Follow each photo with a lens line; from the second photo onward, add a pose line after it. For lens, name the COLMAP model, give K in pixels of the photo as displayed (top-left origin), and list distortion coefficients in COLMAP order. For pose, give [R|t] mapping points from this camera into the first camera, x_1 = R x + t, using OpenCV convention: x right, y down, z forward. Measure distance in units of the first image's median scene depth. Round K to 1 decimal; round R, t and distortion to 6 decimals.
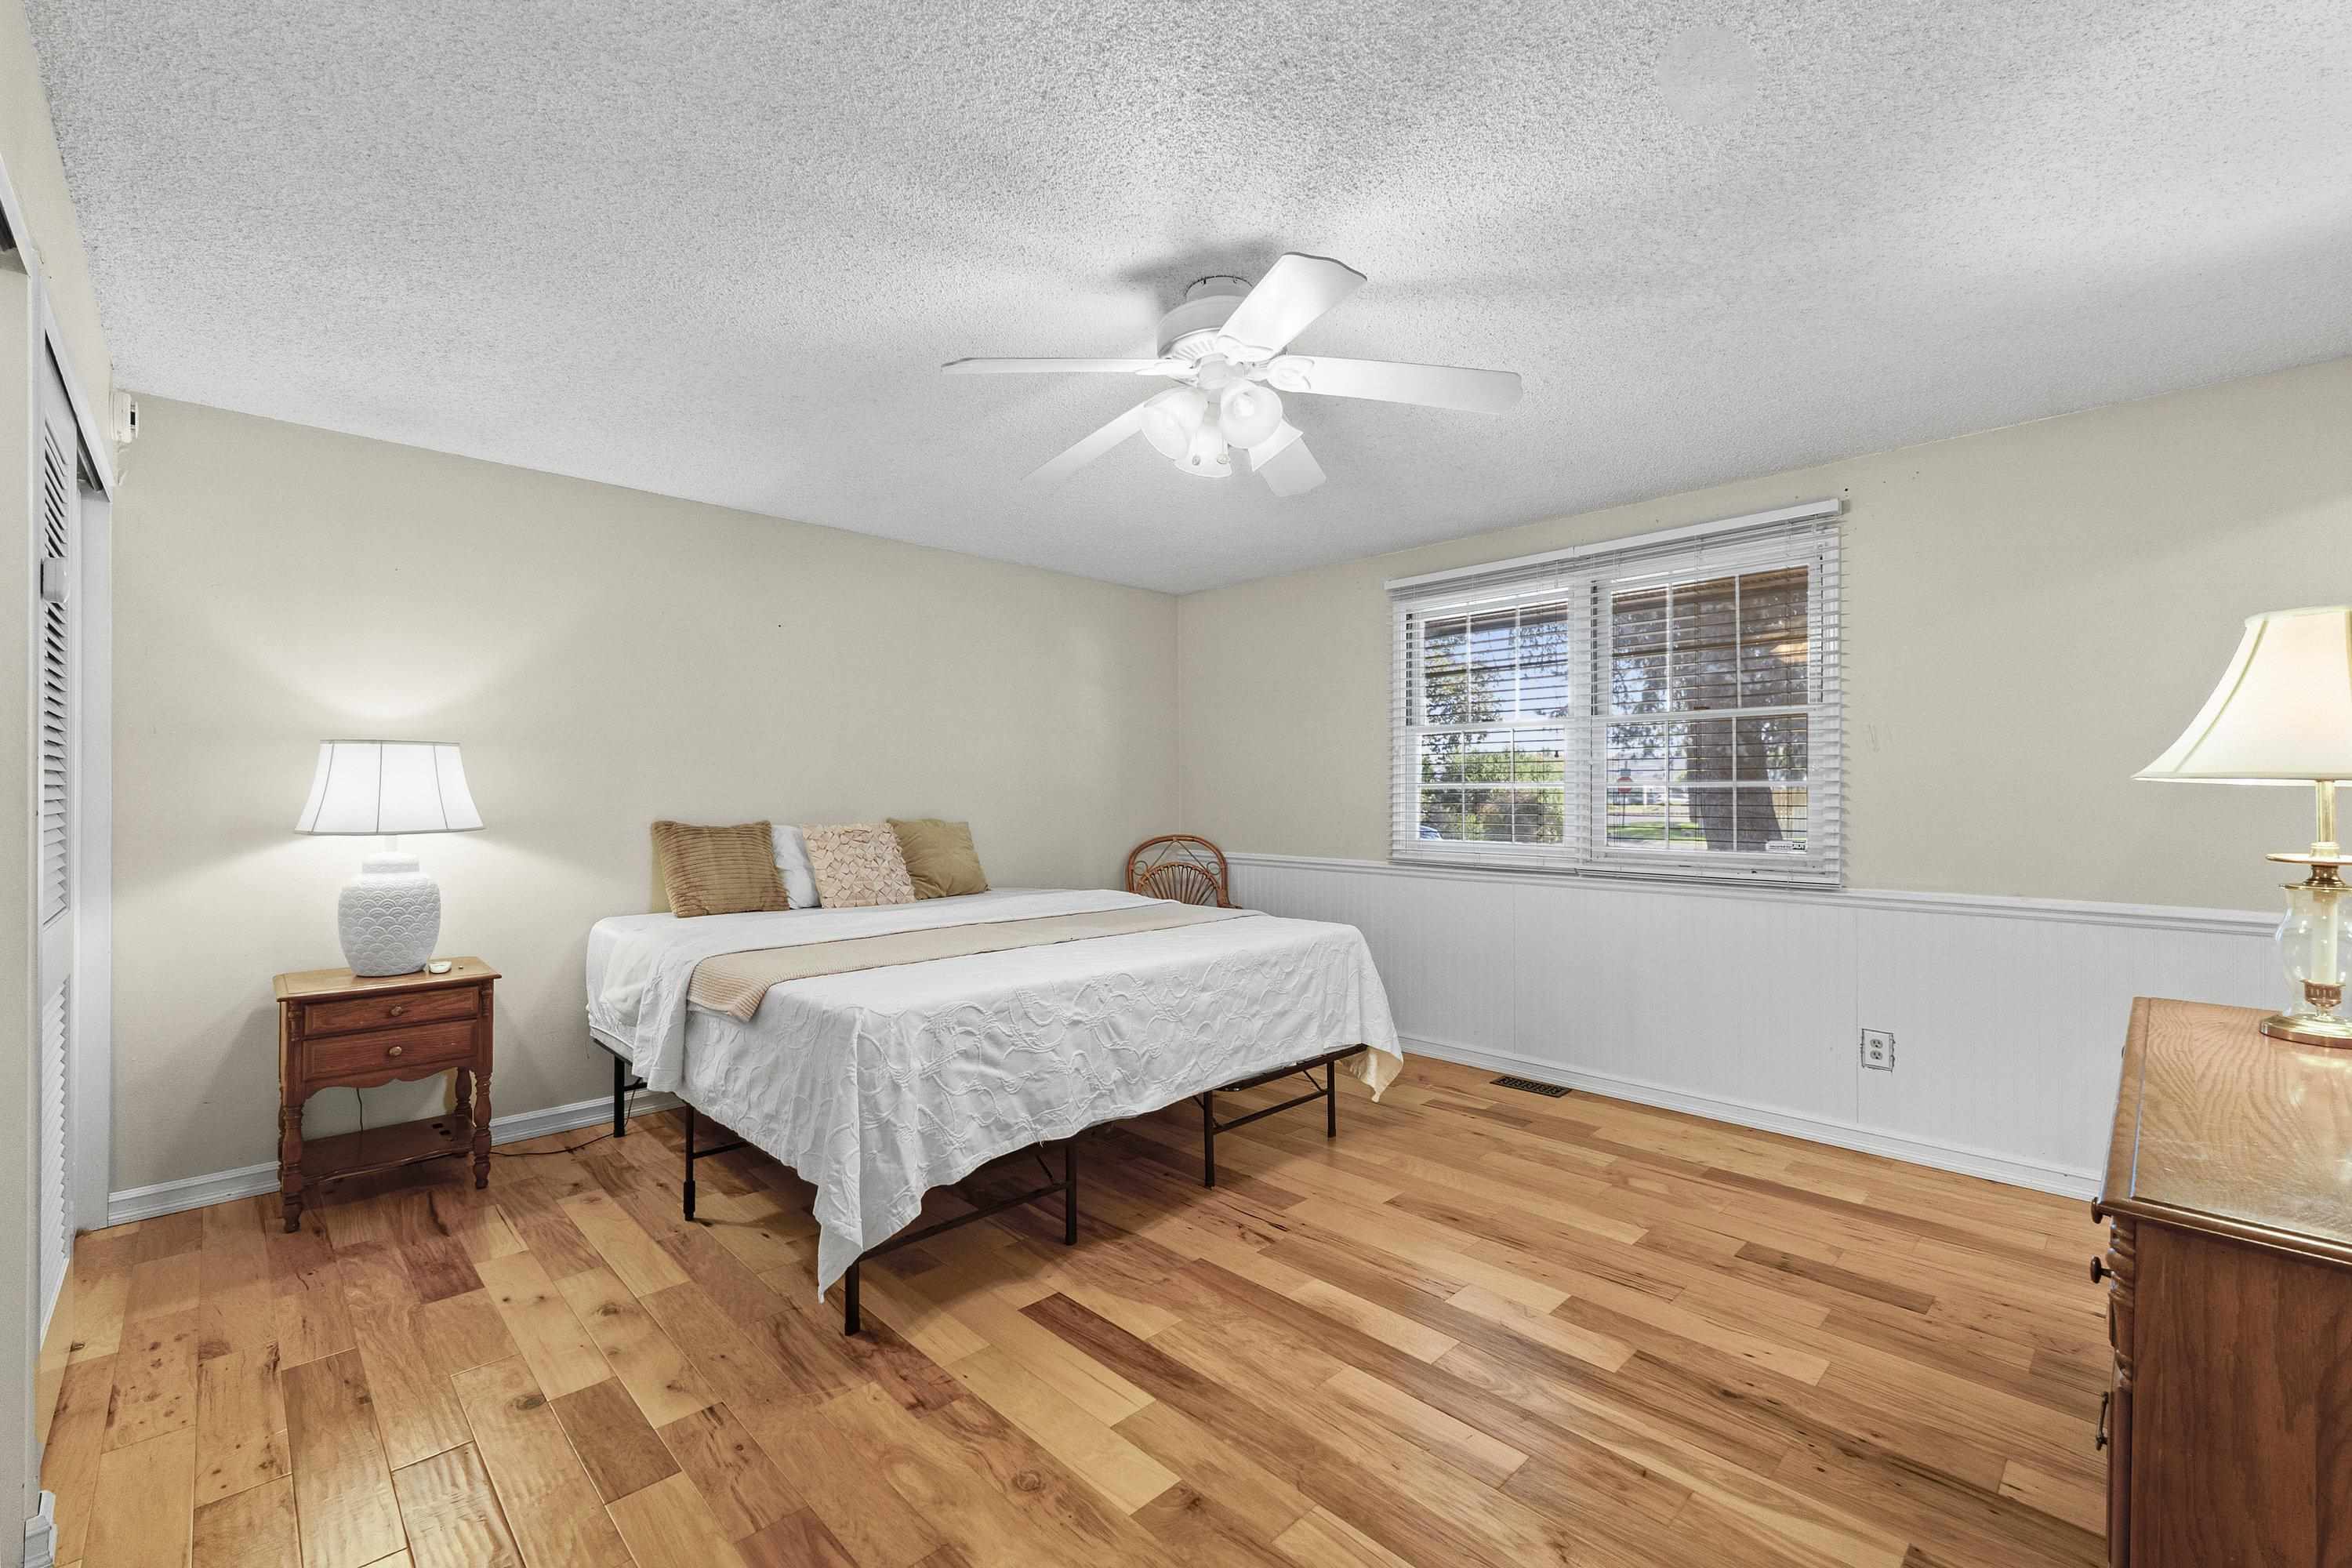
lens RADIAL K [[983.3, 0, 1167.8], [0, 983.3, 784.1], [0, 0, 1]] dist [0.001326, 0.000028]
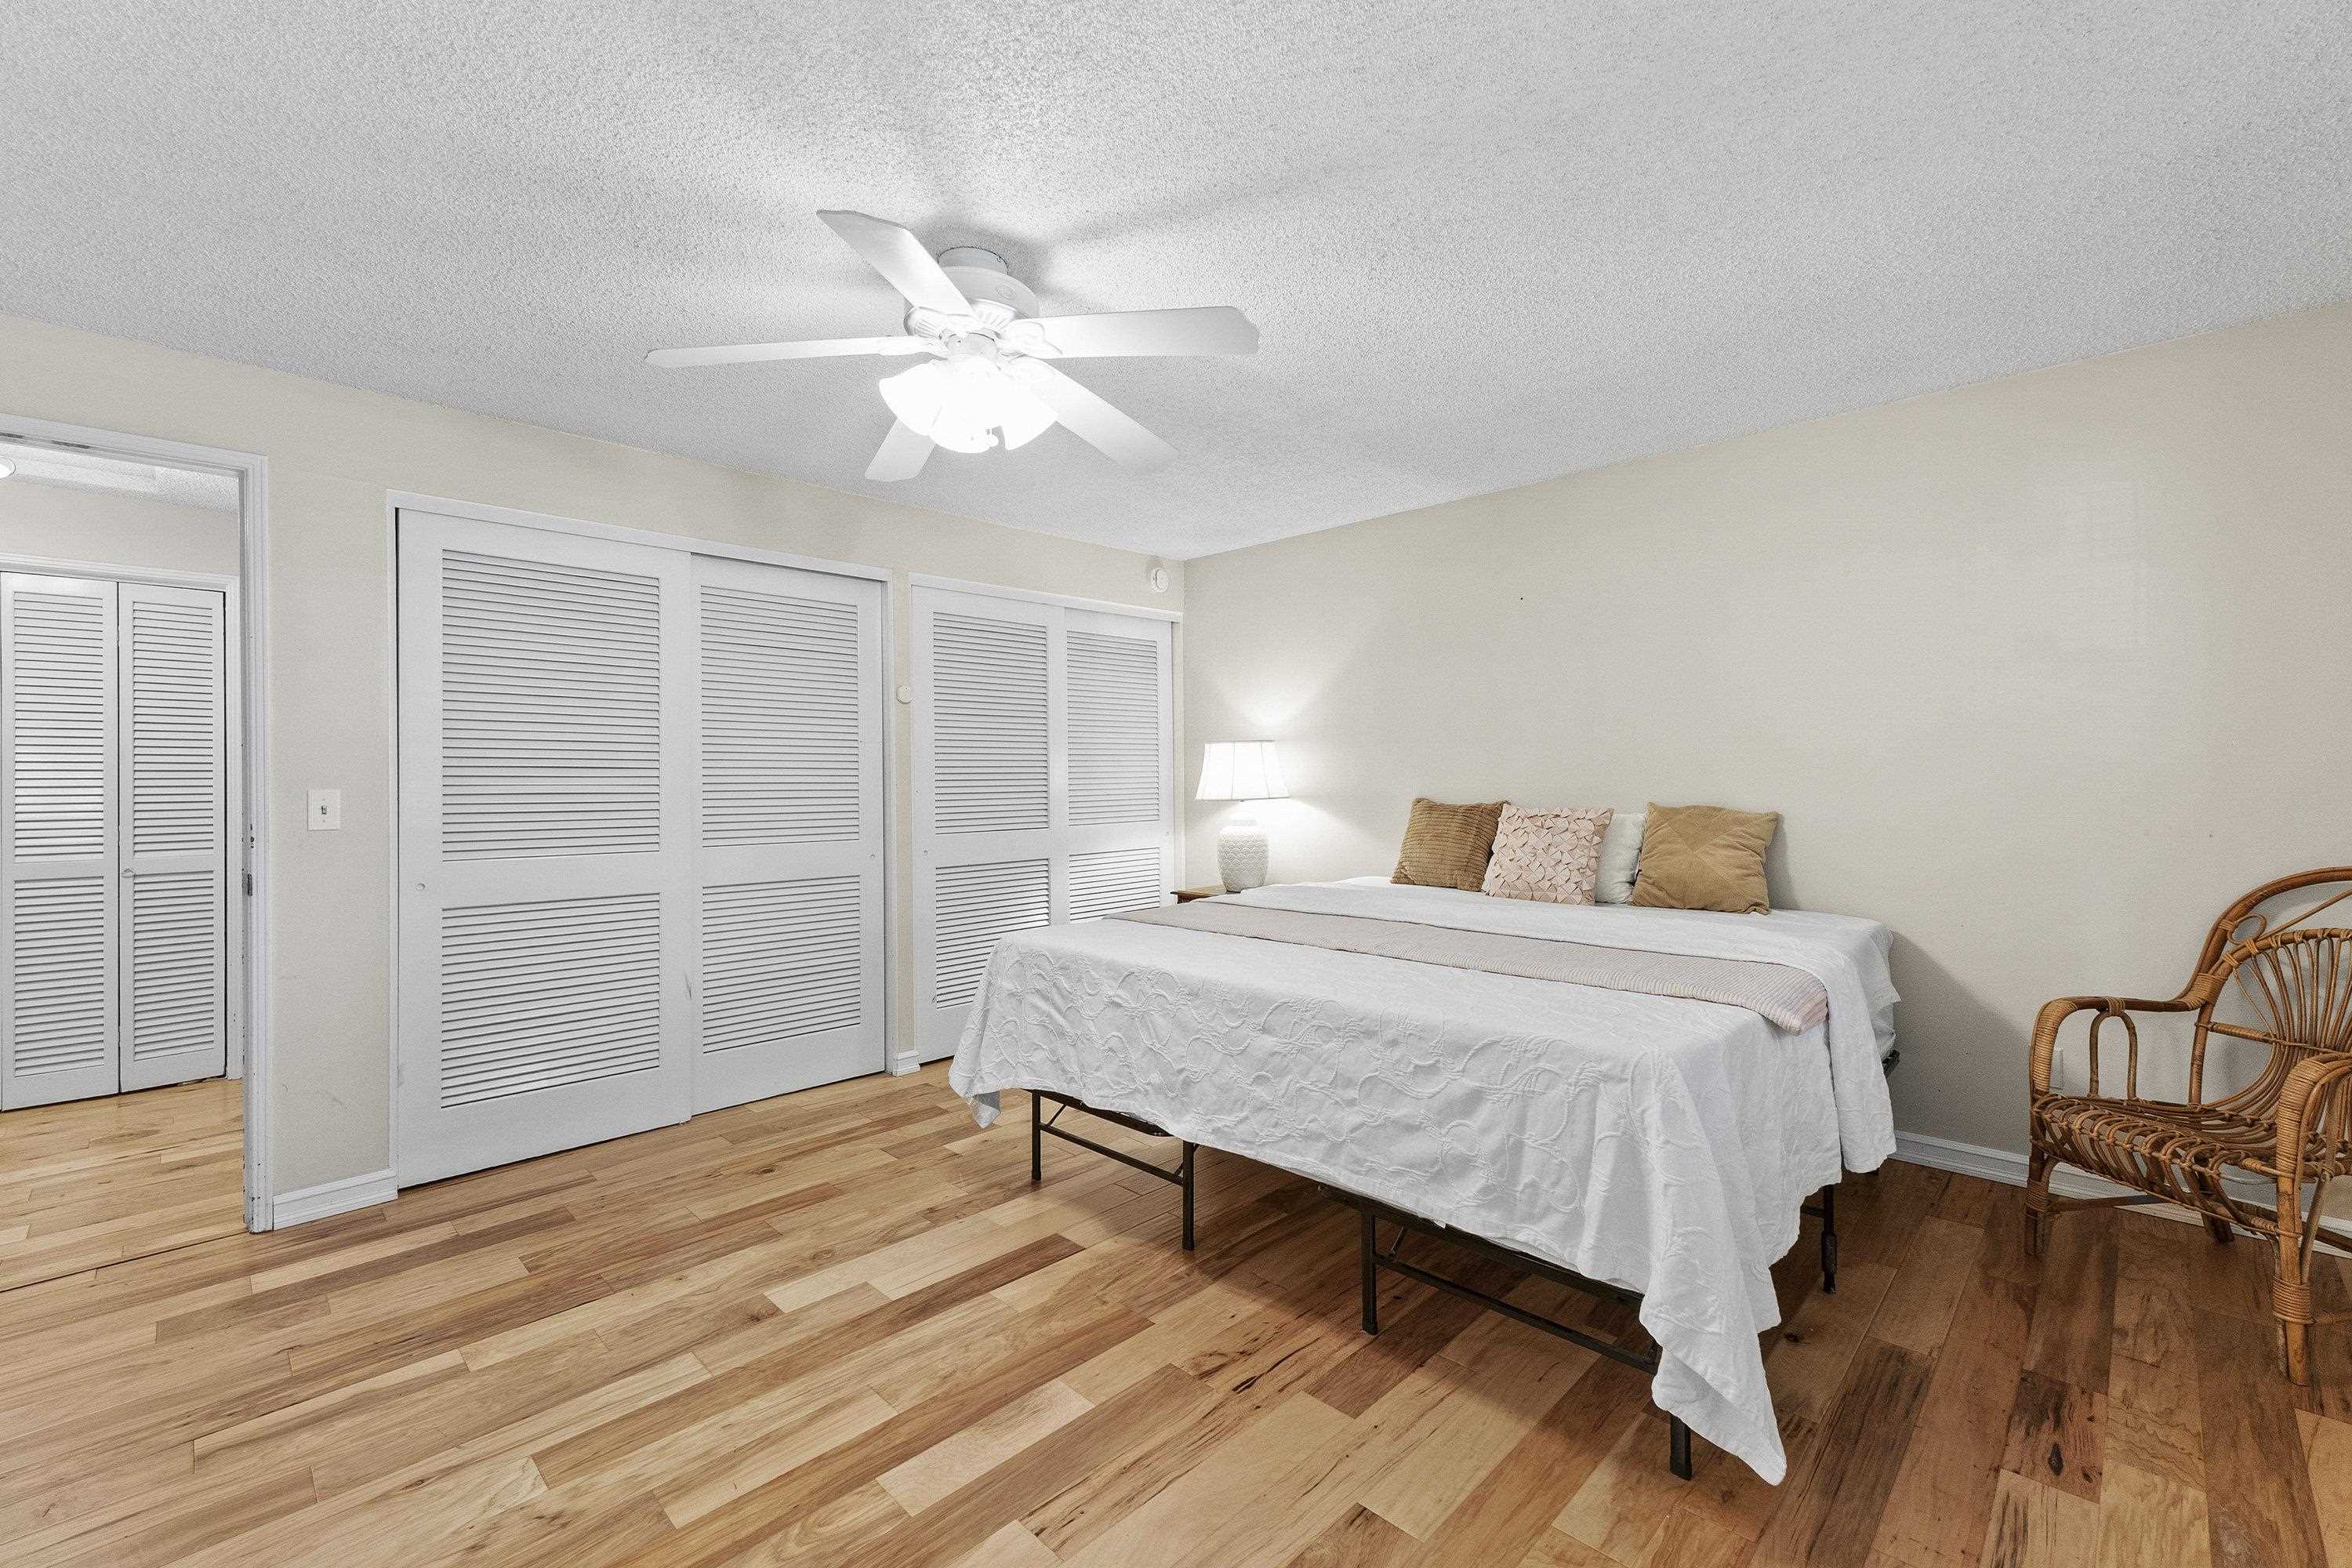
lens RADIAL K [[983.3, 0, 1167.8], [0, 983.3, 784.1], [0, 0, 1]] dist [0.001326, 0.000028]
pose [[0.018672, 0.009124, -0.999784, 0.968497], [0.016564, 0.999818, 0.009433, 0.010989], [0.999688, -0.016736, 0.018517, 1.109527]]
